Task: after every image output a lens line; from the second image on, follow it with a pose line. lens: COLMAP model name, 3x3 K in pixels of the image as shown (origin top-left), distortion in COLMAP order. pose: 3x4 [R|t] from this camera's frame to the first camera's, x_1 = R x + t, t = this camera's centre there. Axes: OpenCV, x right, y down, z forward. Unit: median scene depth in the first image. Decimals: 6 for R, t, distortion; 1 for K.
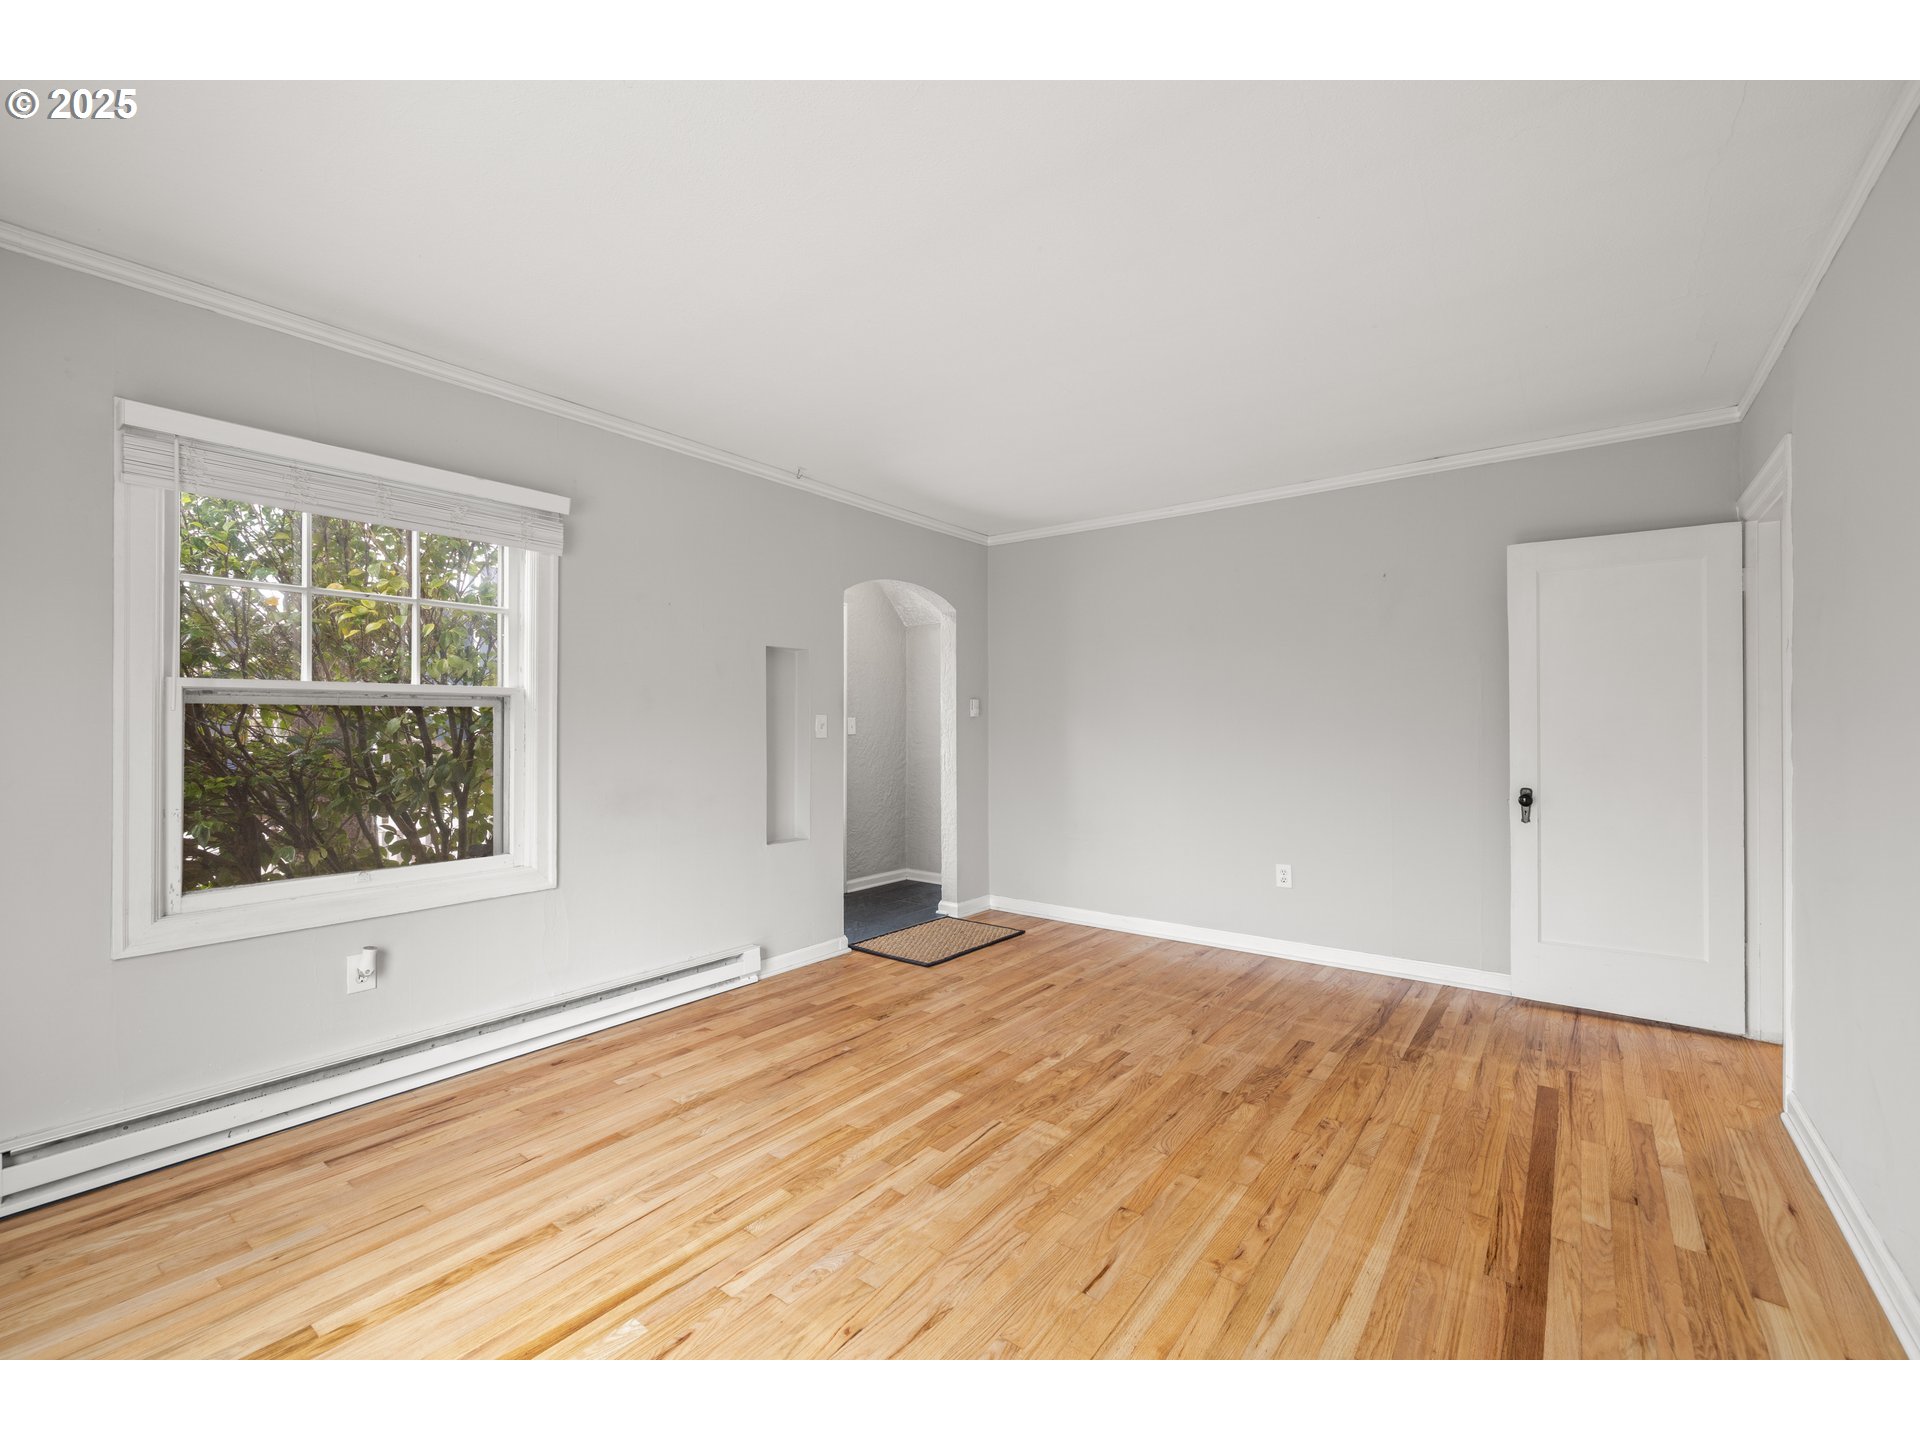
lens RADIAL K [[800.9, 0, 960.0], [0, 800.9, 720.0], [0, 0, 1]] dist [-0.001327, 0.000031]
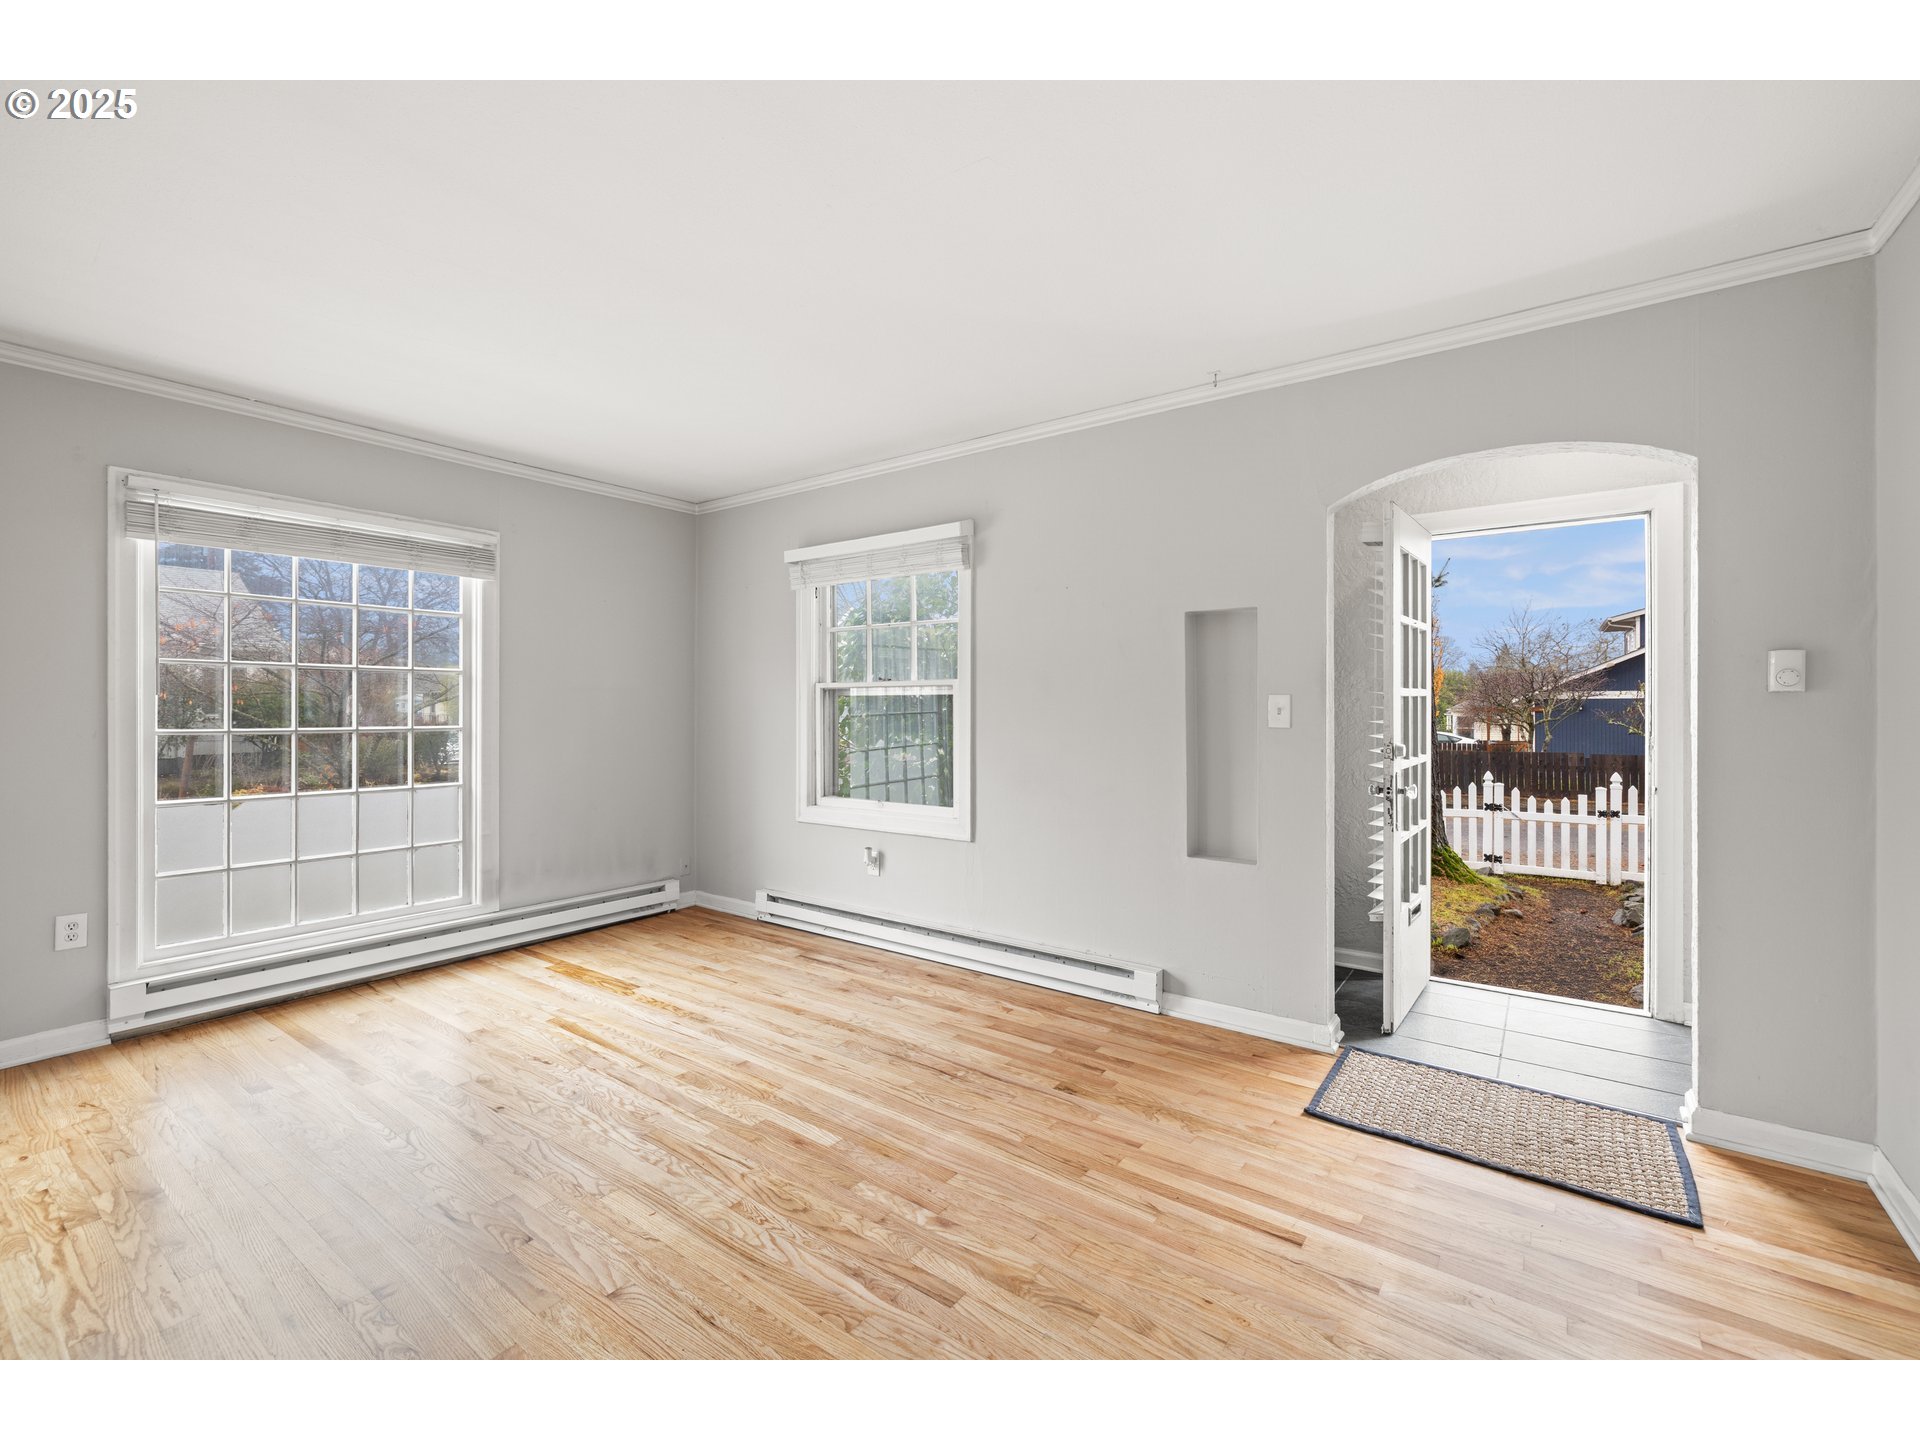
lens RADIAL K [[815.1, 0, 959.6], [0, 815.1, 710.5], [0, 0, 1]] dist [-0.000764, -0.000004]
pose [[0.027666, 0.004717, -0.999606, 0.751441], [0.001912, 0.999987, 0.004771, 0.003377], [0.999615, -0.002043, 0.027657, 0.967978]]
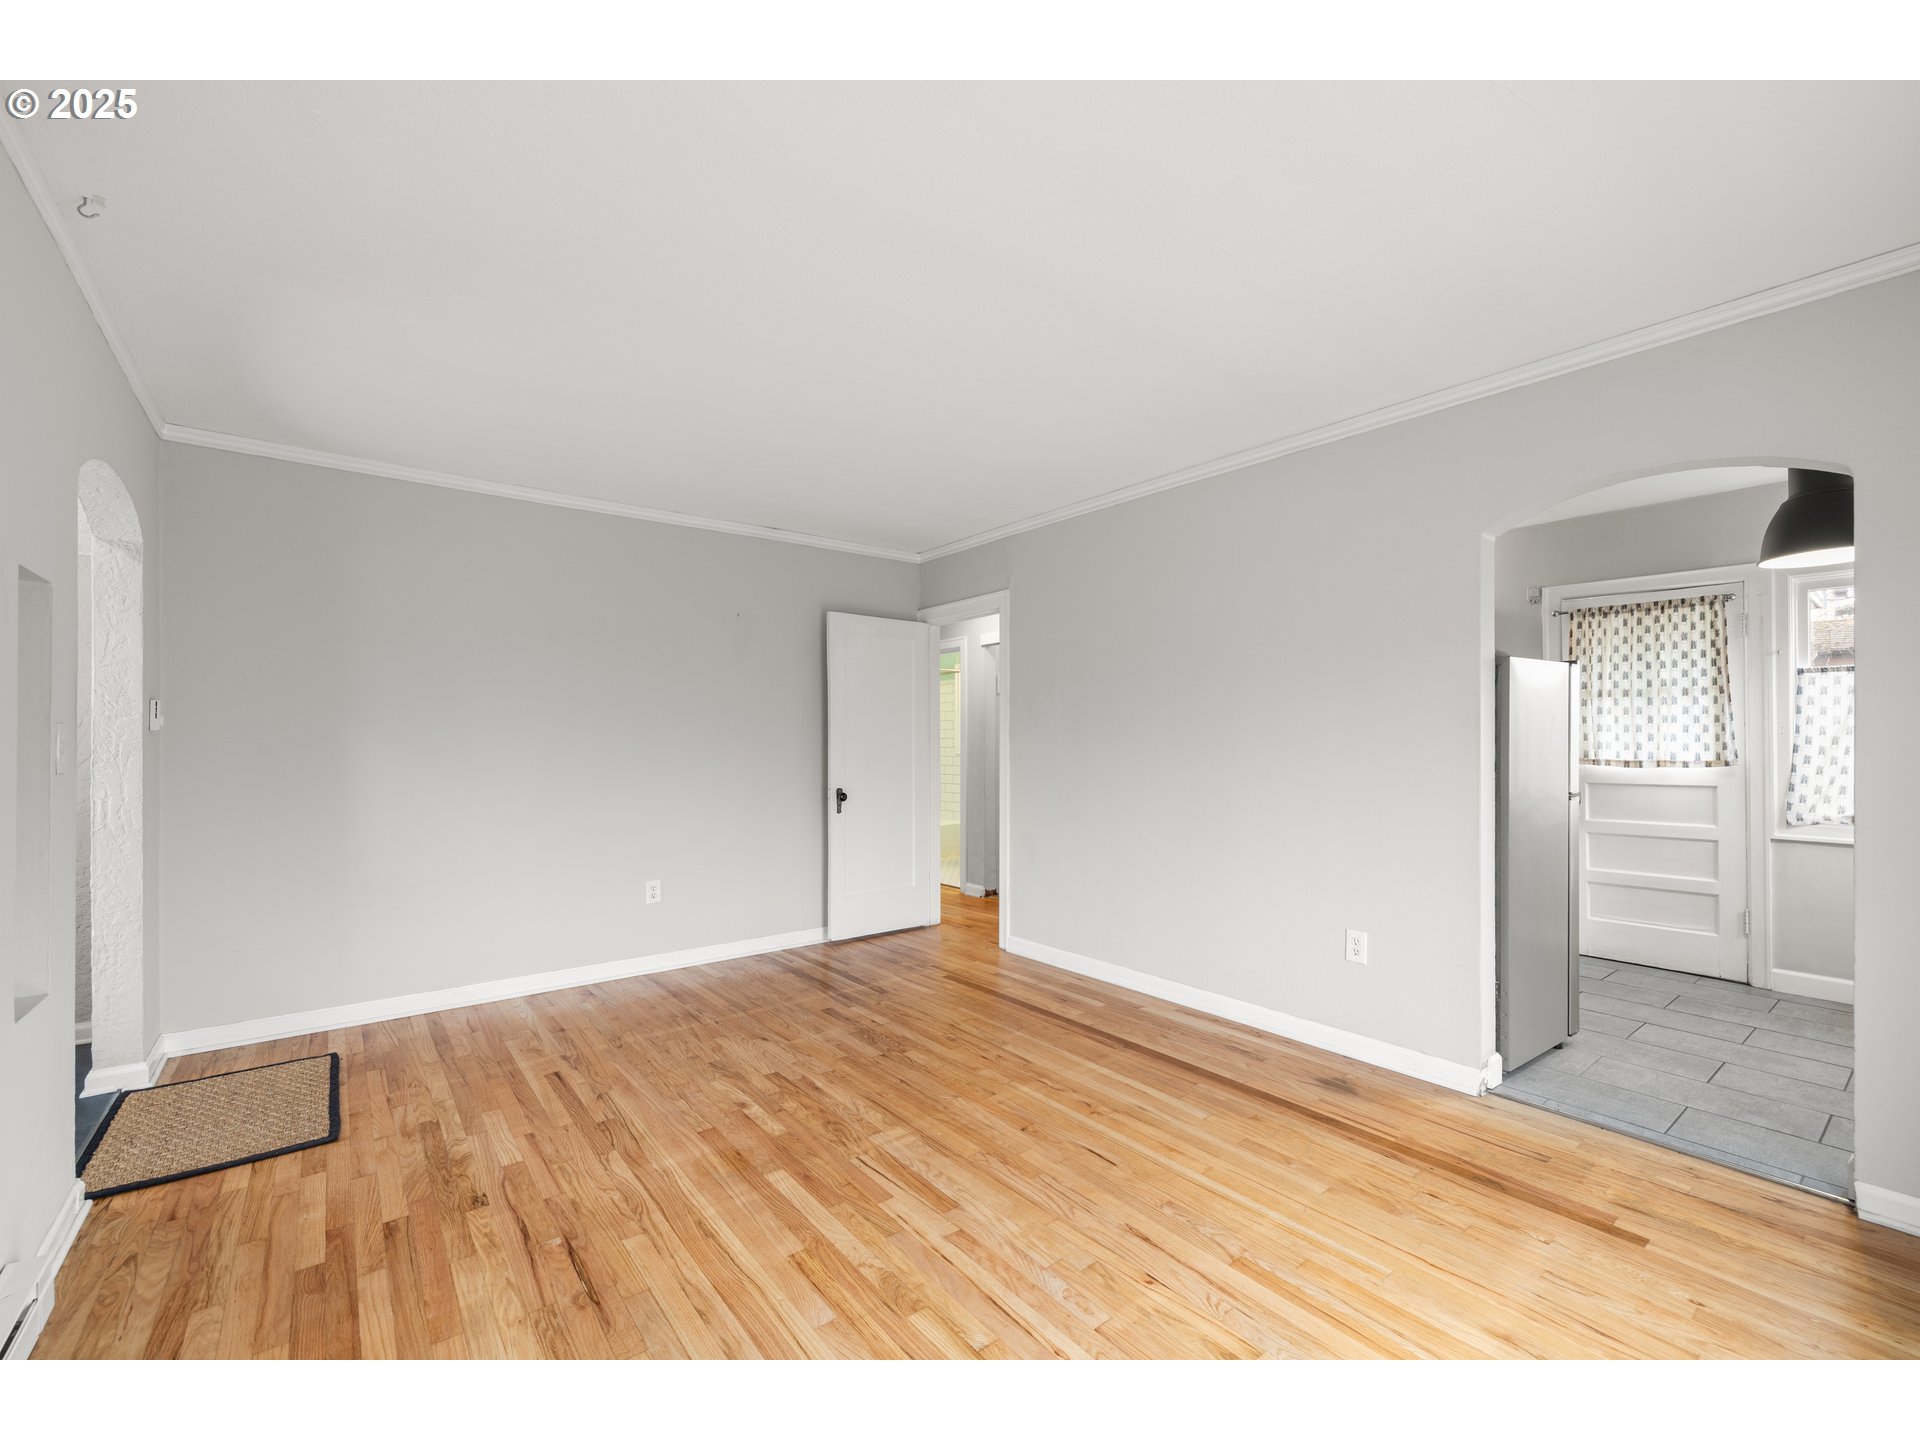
lens RADIAL K [[810.4, 0, 956.0], [0, 810.4, 736.5], [0, 0, 1]] dist [-0.001435, -0.000239]
pose [[0.250390, 0.006133, 0.968126, -0.697176], [-0.004454, 0.999977, -0.005183, 0.001272], [-0.968135, -0.003014, 0.250411, 0.518593]]
